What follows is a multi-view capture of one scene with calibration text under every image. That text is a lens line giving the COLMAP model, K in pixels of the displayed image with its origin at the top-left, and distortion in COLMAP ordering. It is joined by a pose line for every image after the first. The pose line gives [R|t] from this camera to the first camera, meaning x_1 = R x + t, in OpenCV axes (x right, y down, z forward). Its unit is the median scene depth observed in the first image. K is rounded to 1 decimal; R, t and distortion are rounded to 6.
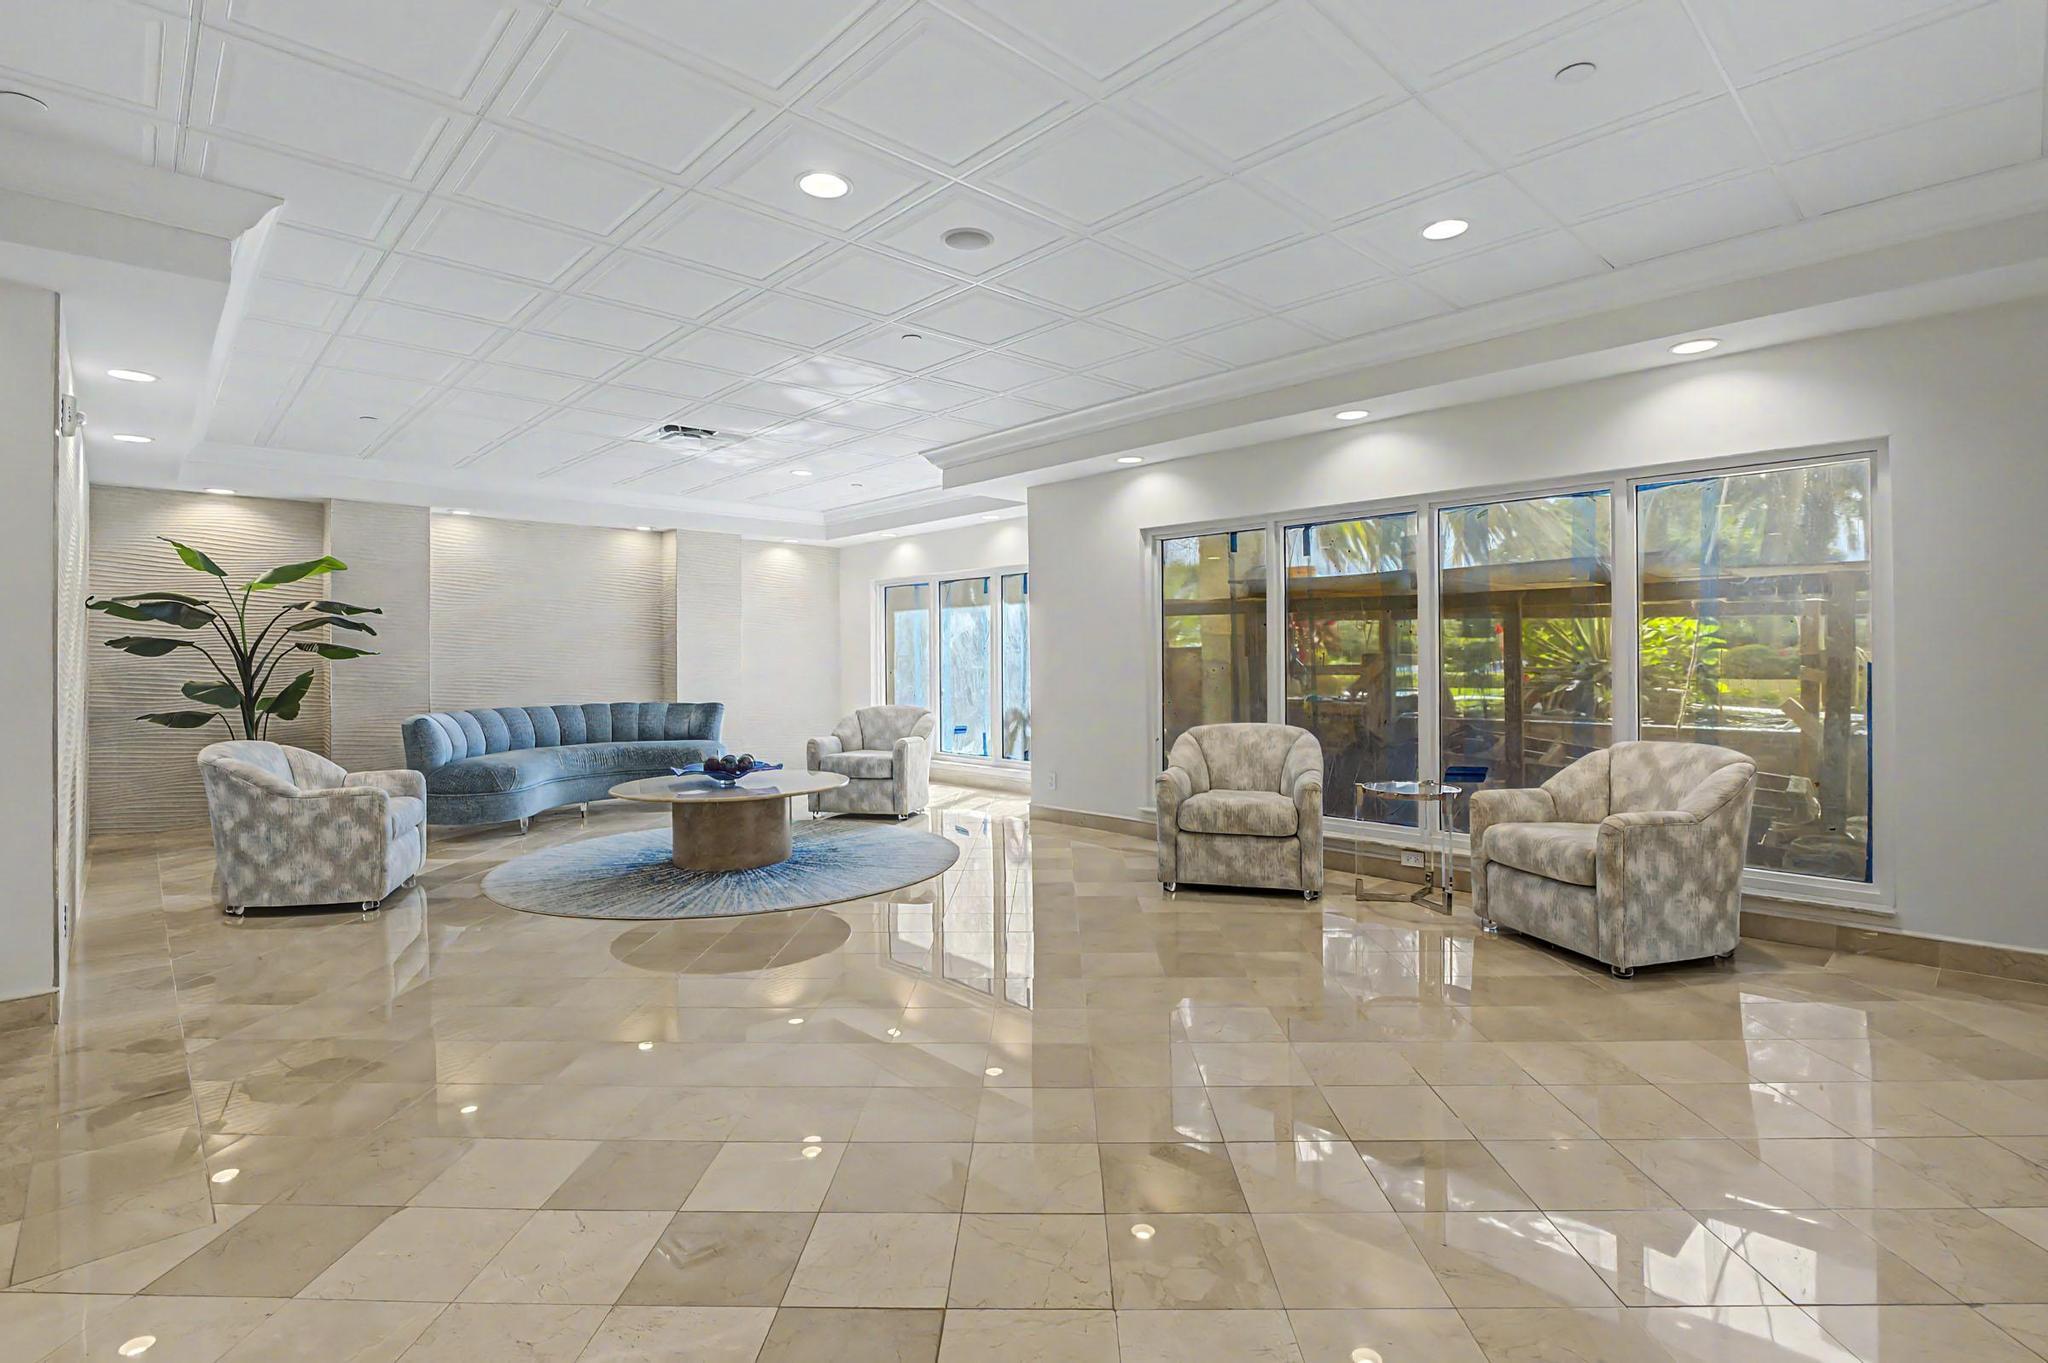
lens RADIAL K [[968.9, 0, 1043.0], [0, 968.9, 683.1], [0, 0, 1]] dist [-0.005969, -0.000232]
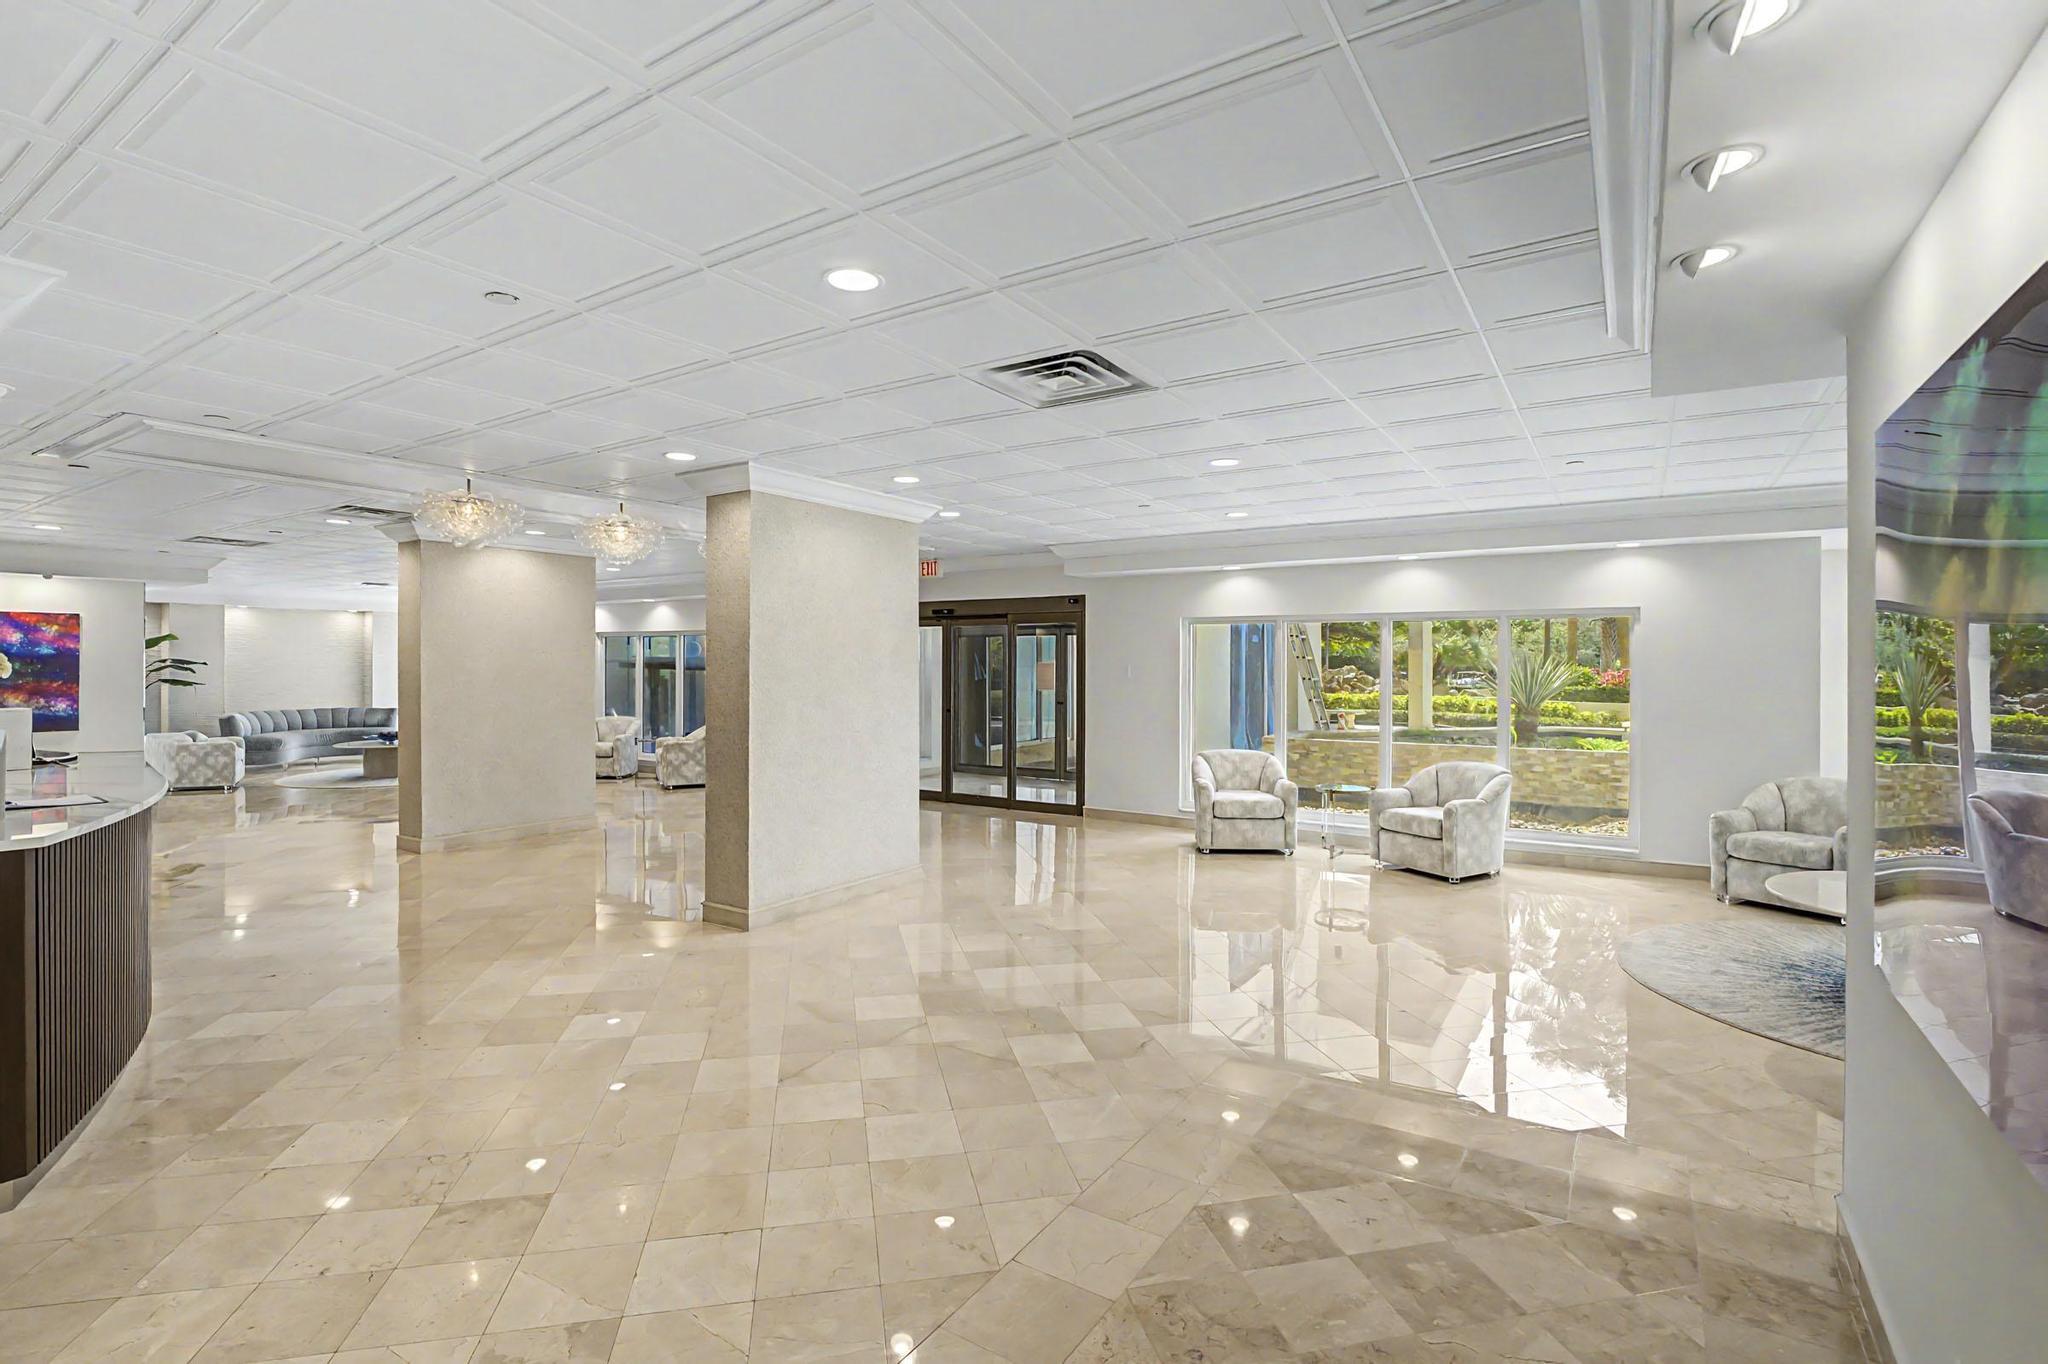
lens RADIAL K [[968.9, 0, 1043.0], [0, 968.9, 683.6], [0, 0, 1]] dist [-0.005969, -0.000232]
pose [[0.975144, 0.005400, 0.221507, 0.663972], [-0.005176, 0.999985, -0.001593, -0.042107], [-0.221513, 0.000406, 0.975157, -1.552333]]
